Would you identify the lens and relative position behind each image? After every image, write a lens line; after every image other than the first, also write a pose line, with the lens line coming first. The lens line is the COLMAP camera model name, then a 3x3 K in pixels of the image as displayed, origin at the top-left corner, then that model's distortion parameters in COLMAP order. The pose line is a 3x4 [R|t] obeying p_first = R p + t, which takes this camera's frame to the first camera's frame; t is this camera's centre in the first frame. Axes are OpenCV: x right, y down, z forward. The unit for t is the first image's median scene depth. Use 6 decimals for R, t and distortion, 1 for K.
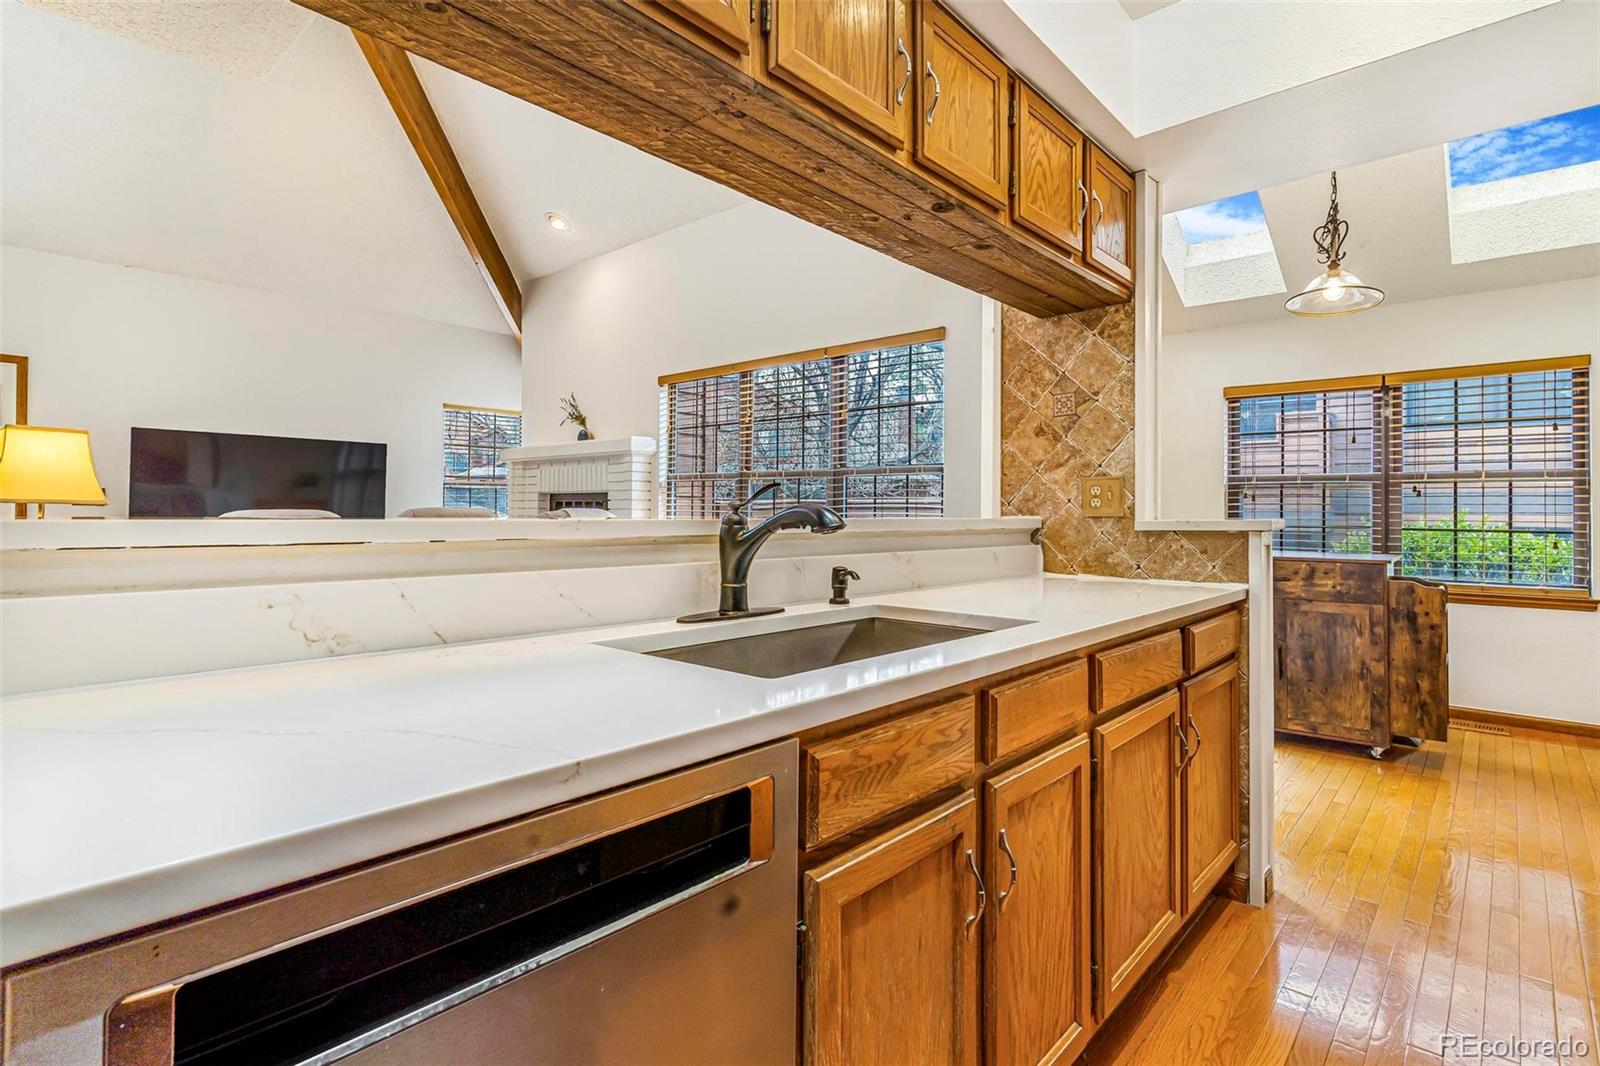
lens RADIAL K [[782.8, 0, 799.9], [0, 782.8, 518.3], [0, 0, 1]] dist [-0.001421, 0.000109]
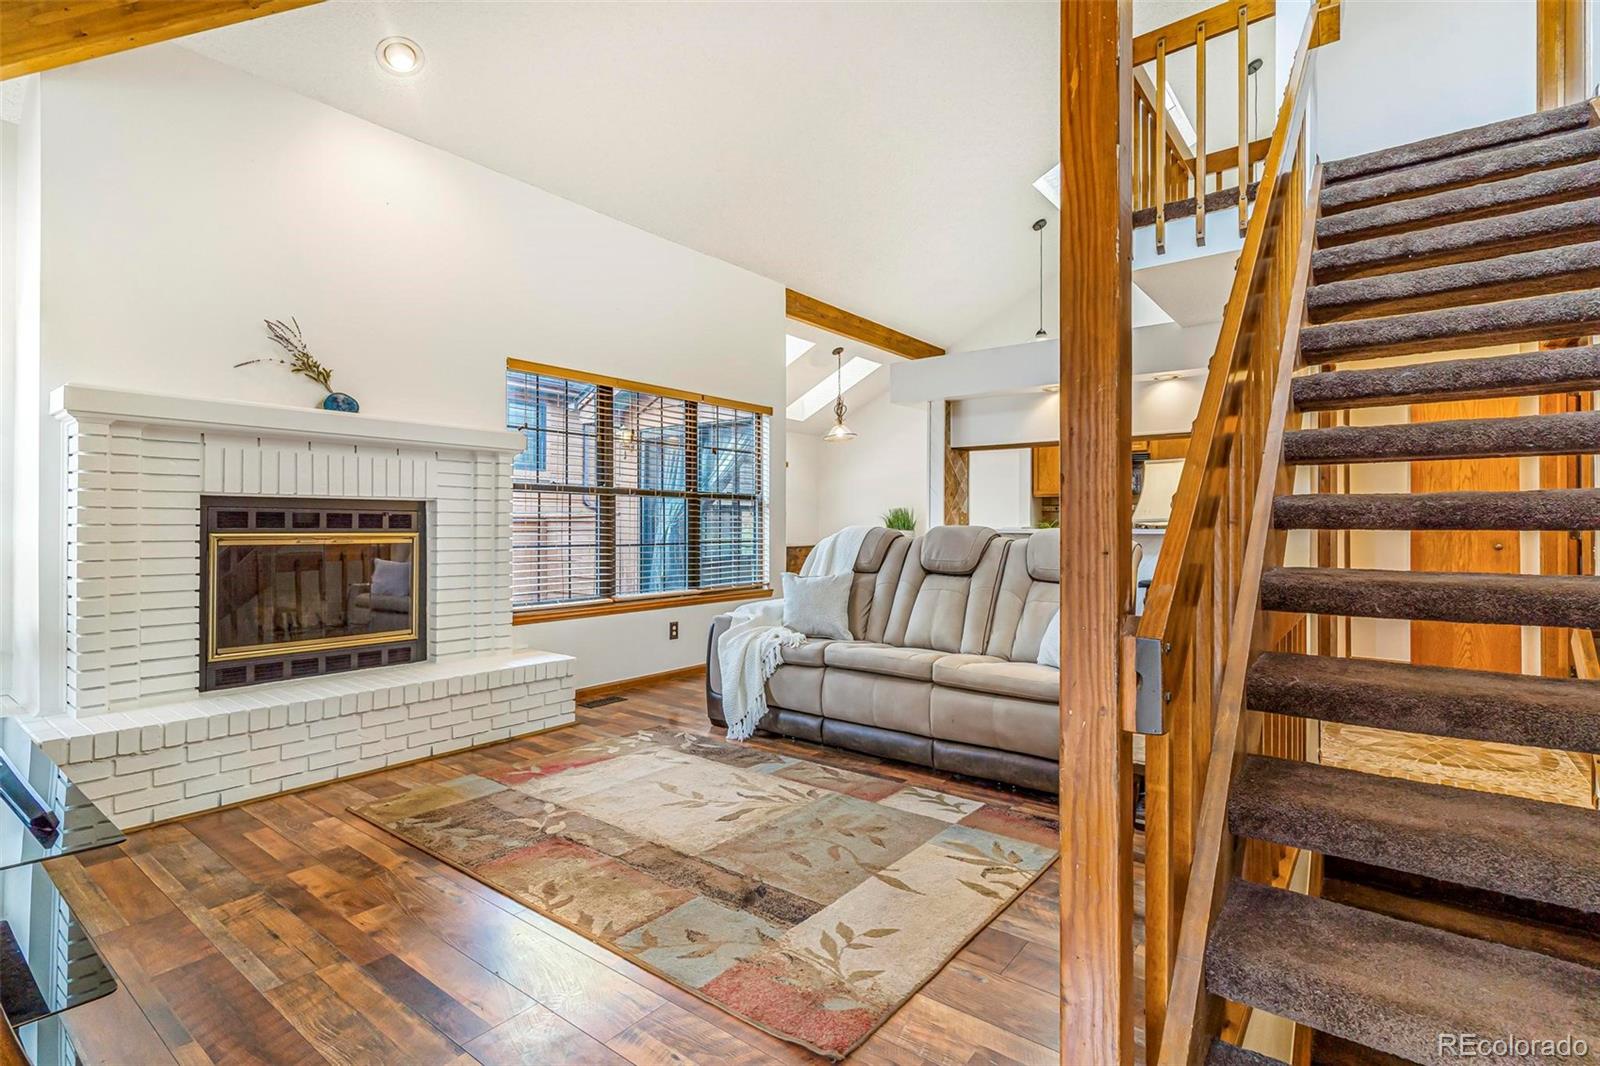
lens RADIAL K [[782.8, 0, 796.6], [0, 782.8, 525.7], [0, 0, 1]] dist [-0.001421, 0.000109]
pose [[-0.073980, -0.007149, 0.997234, -0.894685], [0.007277, 0.999944, 0.007708, -0.013208], [-0.997233, 0.007827, -0.073923, 0.692313]]
